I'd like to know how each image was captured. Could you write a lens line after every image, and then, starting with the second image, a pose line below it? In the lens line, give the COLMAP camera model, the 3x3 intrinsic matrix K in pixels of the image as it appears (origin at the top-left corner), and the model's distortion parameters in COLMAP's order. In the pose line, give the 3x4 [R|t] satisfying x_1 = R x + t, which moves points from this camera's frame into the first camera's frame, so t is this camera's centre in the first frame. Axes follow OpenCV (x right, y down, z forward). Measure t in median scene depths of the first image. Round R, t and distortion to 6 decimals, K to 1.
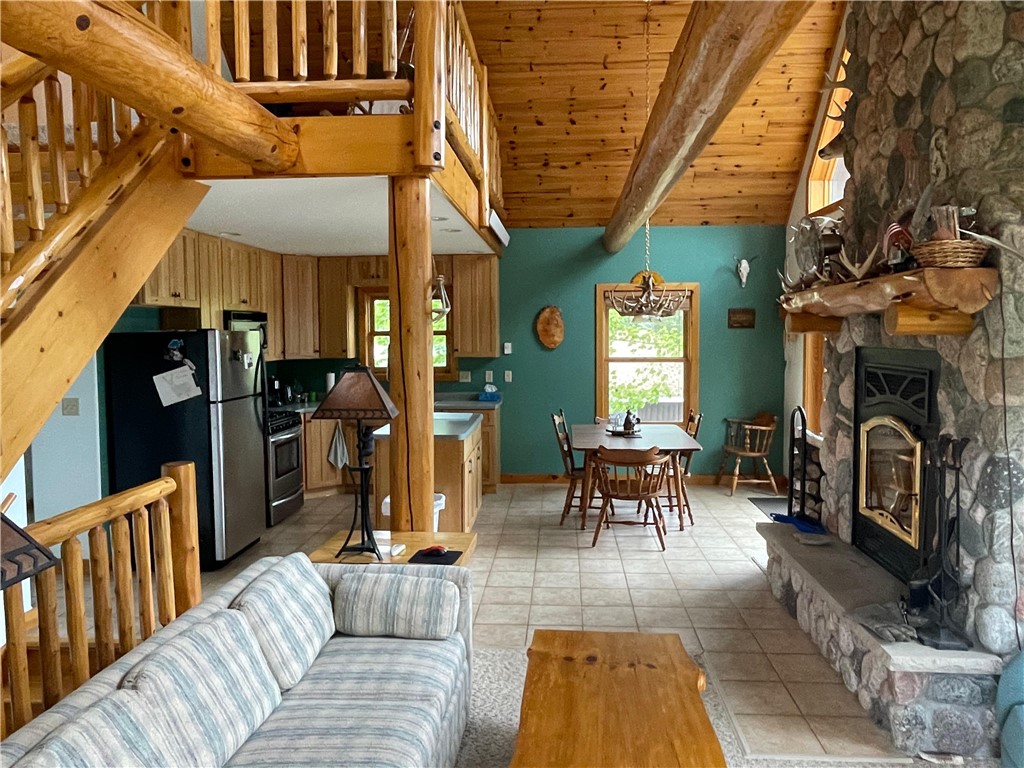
lens RADIAL K [[739.9, 0, 516.3], [0, 739.9, 372.7], [0, 0, 1]] dist [0.001029, -0.007418]
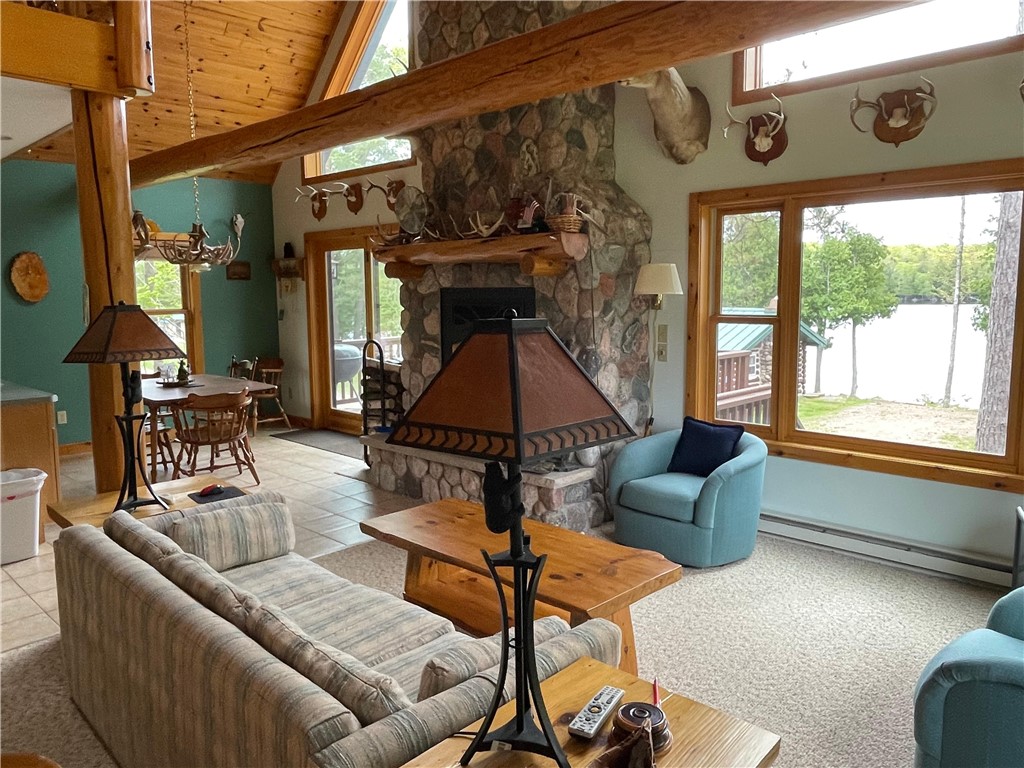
lens RADIAL K [[739.9, 0, 516.3], [0, 739.9, 372.7], [0, 0, 1]] dist [0.001029, -0.007418]
pose [[0.636498, -0.087649, 0.766282, -0.289018], [0.048536, 0.996104, 0.073621, 0.014556], [-0.769750, -0.009668, 0.638272, 0.024241]]
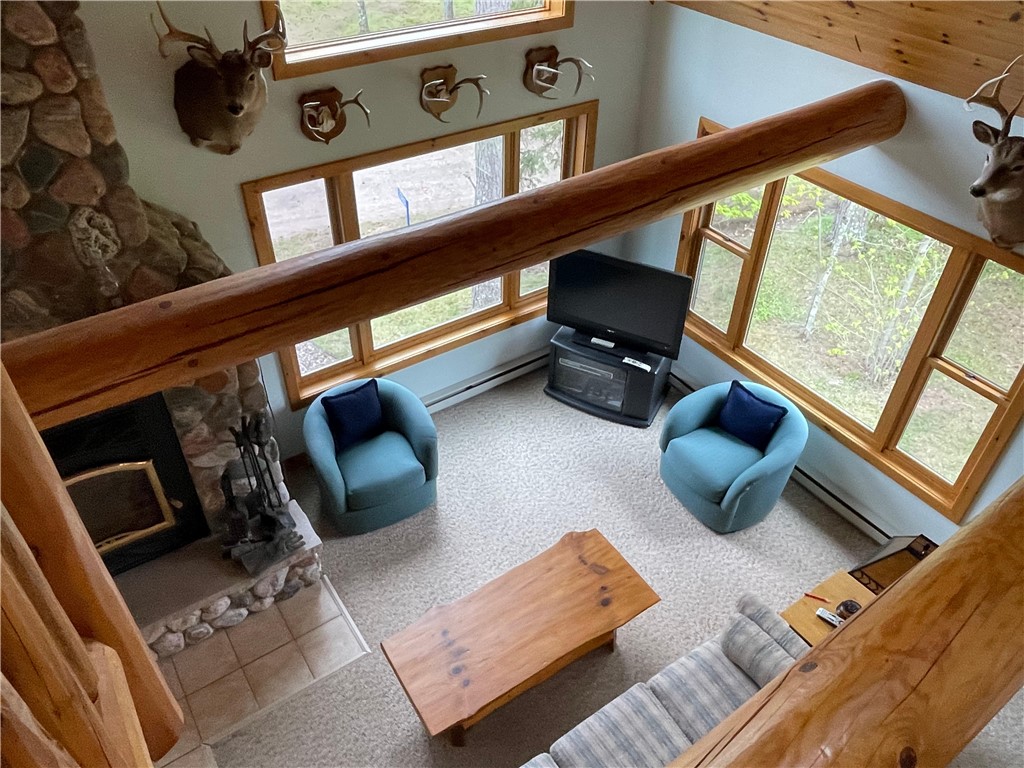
lens RADIAL K [[764.6, 0, 519.2], [0, 764.6, 377.6], [0, 0, 1]] dist [0.003330, -0.001233]
pose [[-0.630796, -0.497898, 0.595142, -0.207248], [0.023231, 0.754524, 0.655861, -0.356995], [-0.775601, 0.427541, -0.464384, 0.503815]]
